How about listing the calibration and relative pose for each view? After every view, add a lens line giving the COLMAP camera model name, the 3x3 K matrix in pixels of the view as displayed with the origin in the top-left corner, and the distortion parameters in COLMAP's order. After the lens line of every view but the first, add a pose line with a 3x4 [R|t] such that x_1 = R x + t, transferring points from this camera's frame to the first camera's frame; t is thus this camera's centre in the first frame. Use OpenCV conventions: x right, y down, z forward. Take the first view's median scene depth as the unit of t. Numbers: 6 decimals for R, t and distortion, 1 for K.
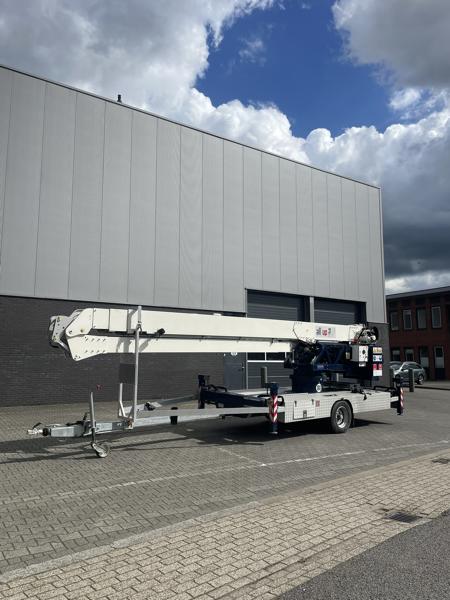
lens RADIAL K [[445.9, 0, 225.0], [0, 445.9, 300.0], [0, 0, 1]] dist [0.086251, -0.110916]
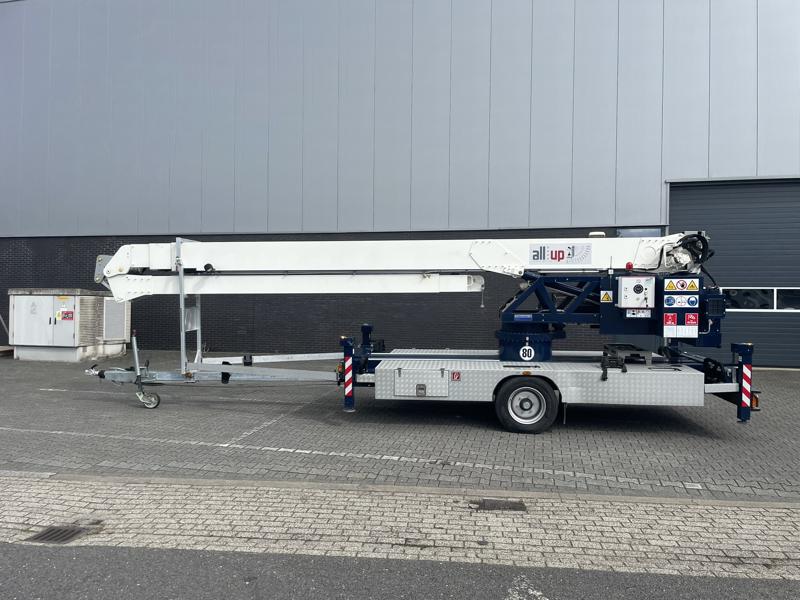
lens RADIAL K [[594.6, 0, 389.9], [0, 594.6, 299.6], [0, 0, 1]] dist [0.086251, -0.110916]
pose [[0.695903, -0.003842, -0.718126, 0.707537], [0.088590, 0.992807, 0.080537, 0.058346], [0.712651, -0.119665, 0.691238, 0.403096]]
